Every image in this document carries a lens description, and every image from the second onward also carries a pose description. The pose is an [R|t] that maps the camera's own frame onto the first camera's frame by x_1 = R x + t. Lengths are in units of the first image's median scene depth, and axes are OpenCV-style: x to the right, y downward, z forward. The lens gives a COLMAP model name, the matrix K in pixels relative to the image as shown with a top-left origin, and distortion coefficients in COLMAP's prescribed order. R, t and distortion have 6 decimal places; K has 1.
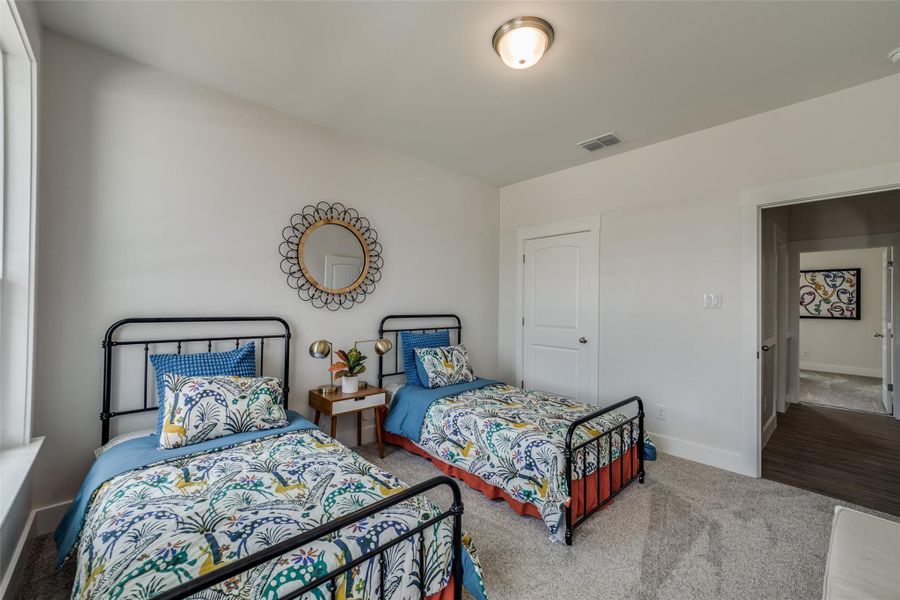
lens RADIAL K [[355.5, 0, 450.0], [0, 355.5, 300.0], [0, 0, 1]] dist [0.002508, 0.015010]
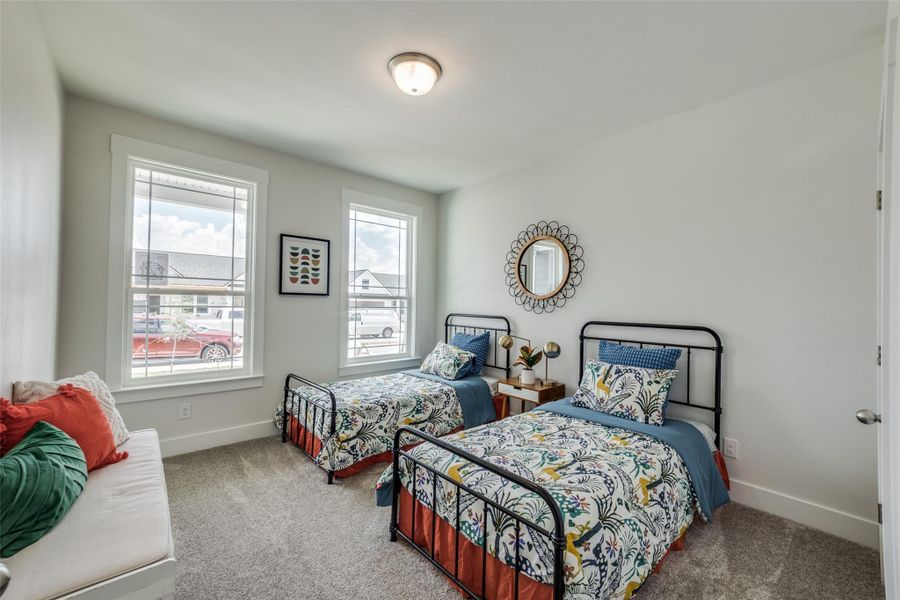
lens RADIAL K [[359.5, 0, 453.3], [0, 359.5, 299.5], [0, 0, 1]] dist [-0.096172, 0.028426]
pose [[-0.016160, -0.025223, -0.999551, 0.788545], [-0.014777, 0.999579, -0.024985, 0.016113], [0.999760, 0.014367, -0.016526, 0.685236]]
